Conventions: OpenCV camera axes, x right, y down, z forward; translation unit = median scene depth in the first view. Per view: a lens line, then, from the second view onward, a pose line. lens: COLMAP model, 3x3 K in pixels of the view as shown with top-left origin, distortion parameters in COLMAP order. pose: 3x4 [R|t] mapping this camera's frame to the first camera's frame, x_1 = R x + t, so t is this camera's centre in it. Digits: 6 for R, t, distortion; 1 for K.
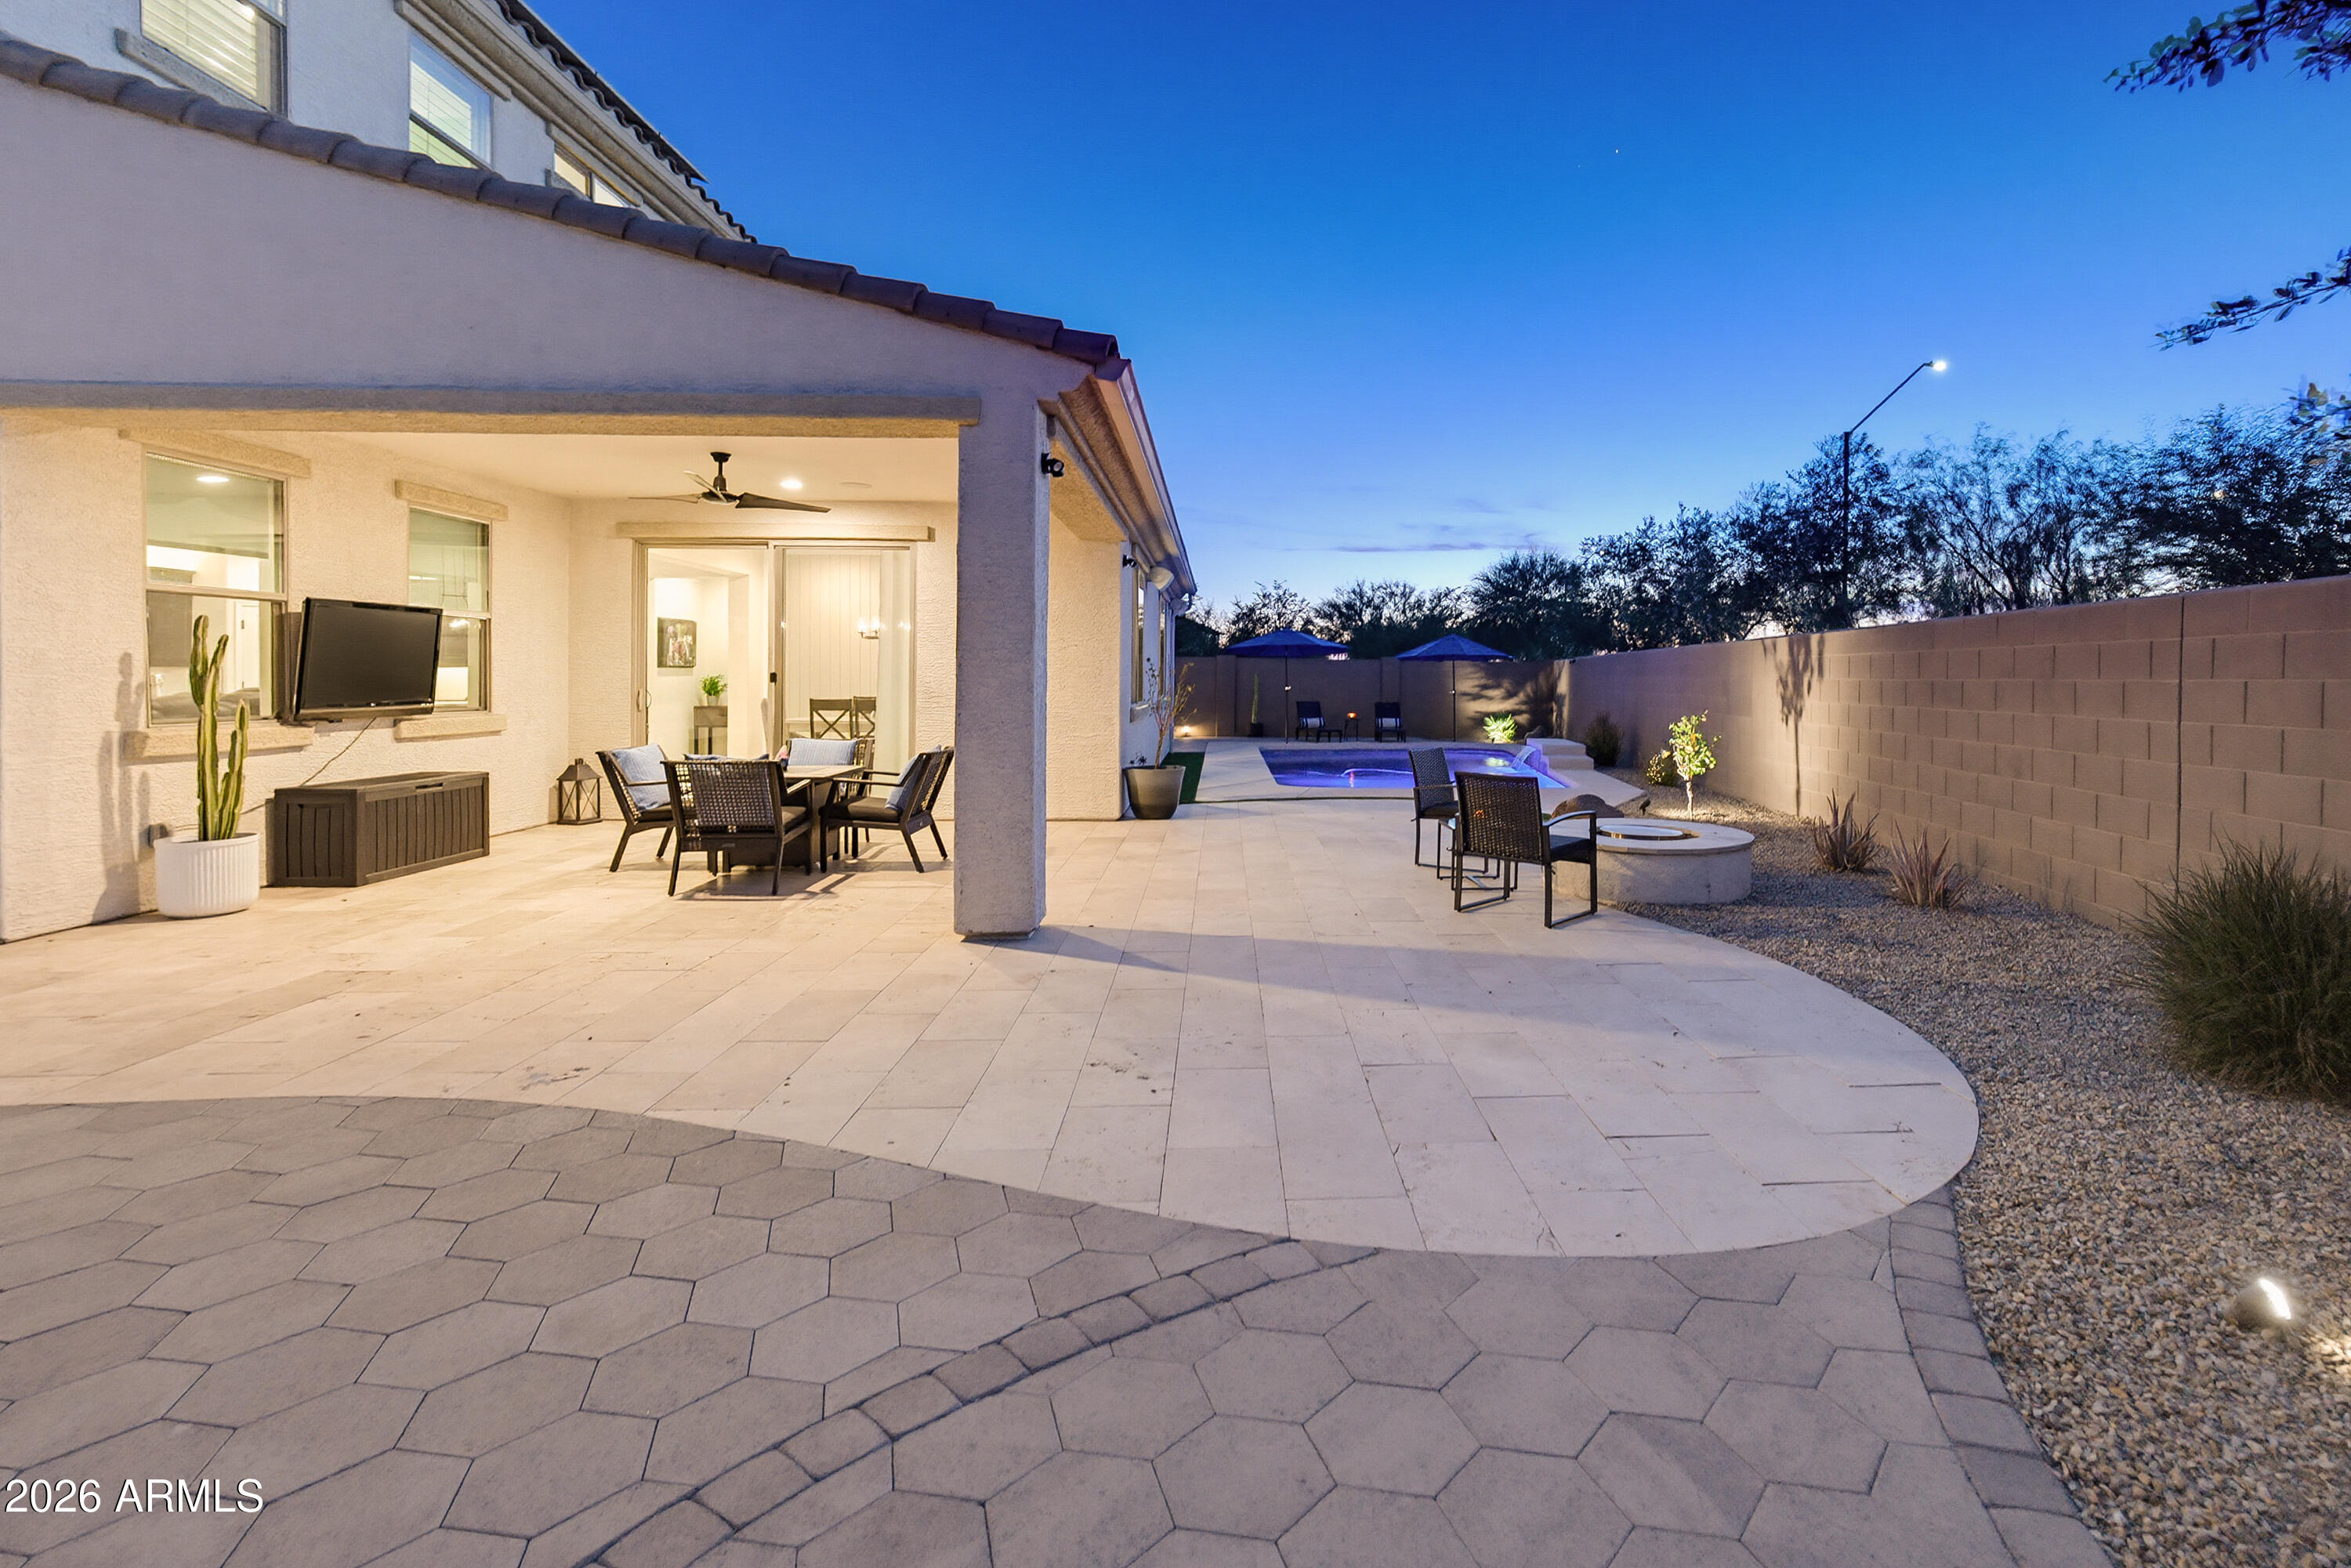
lens RADIAL K [[1094.7, 0, 1291.4], [0, 1094.7, 695.9], [0, 0, 1]] dist [-0.013694, -0.000285]
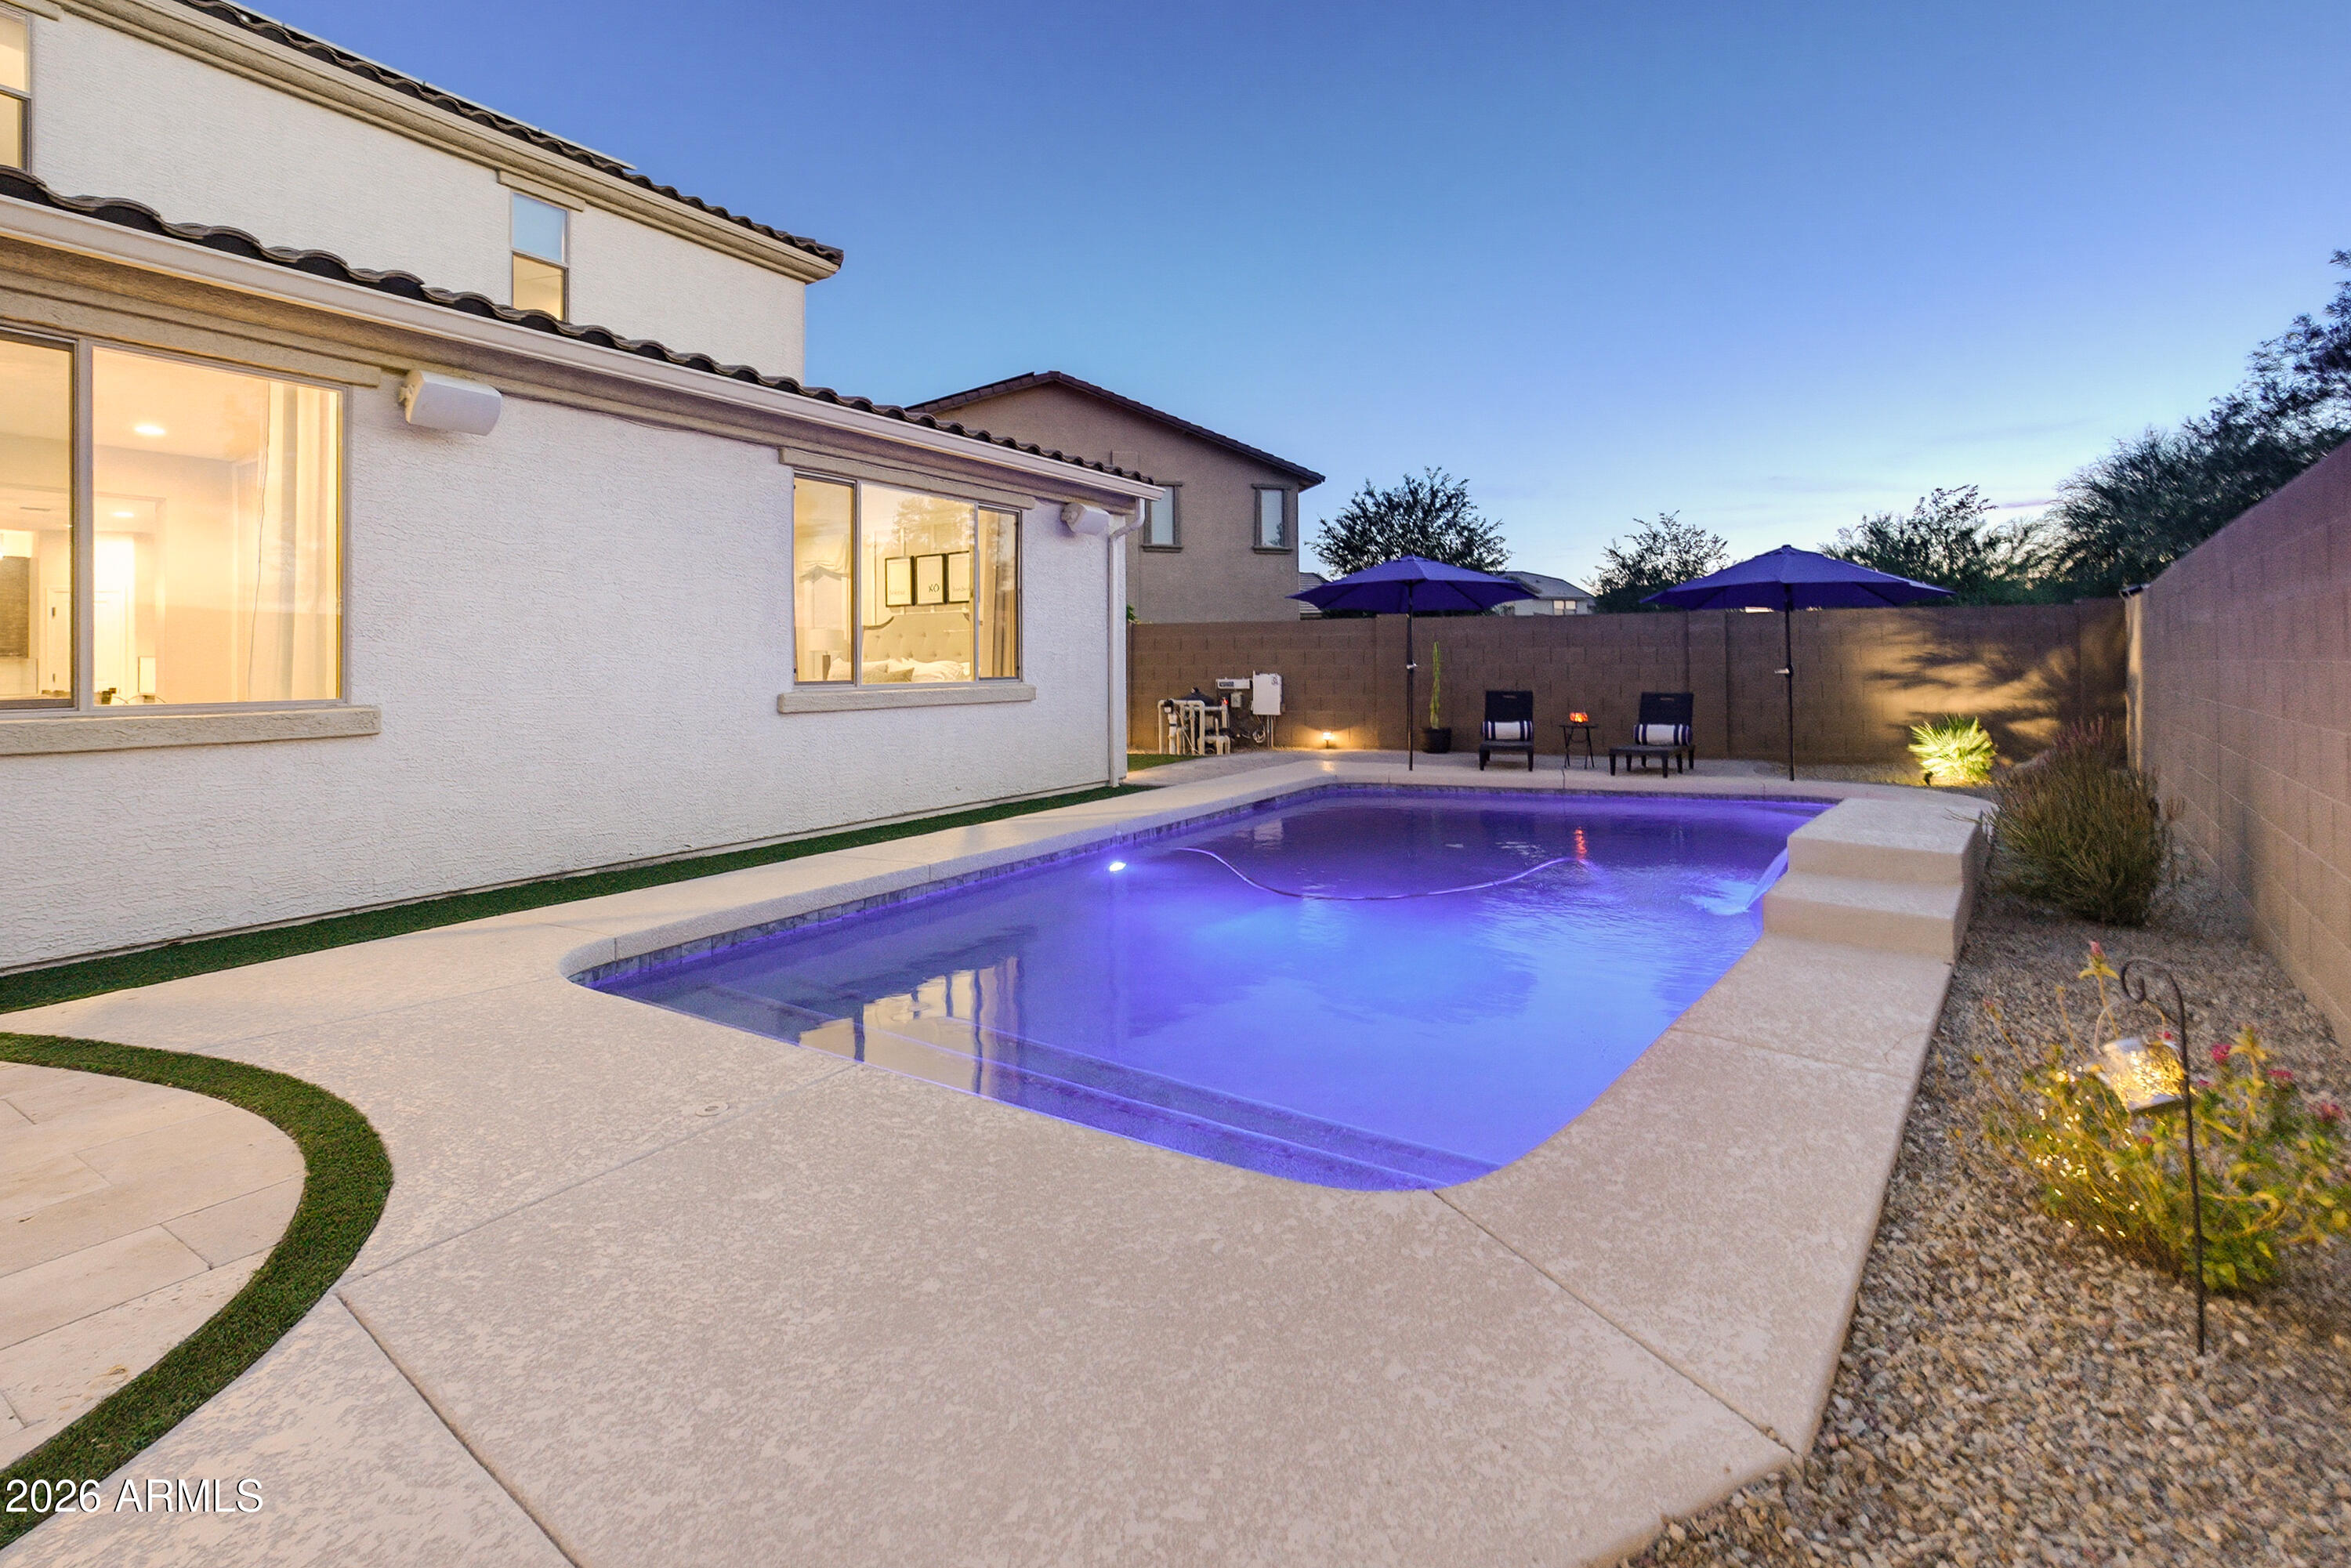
lens RADIAL K [[1058.9, 0, 1162.2], [0, 1058.9, 673.7], [0, 0, 1]] dist [-0.051036, 0.025176]
pose [[0.813667, -0.006615, -0.581294, 0.175325], [0.002671, 0.999967, -0.007642, 0.000127], [0.581325, 0.004665, 0.813658, 0.452716]]
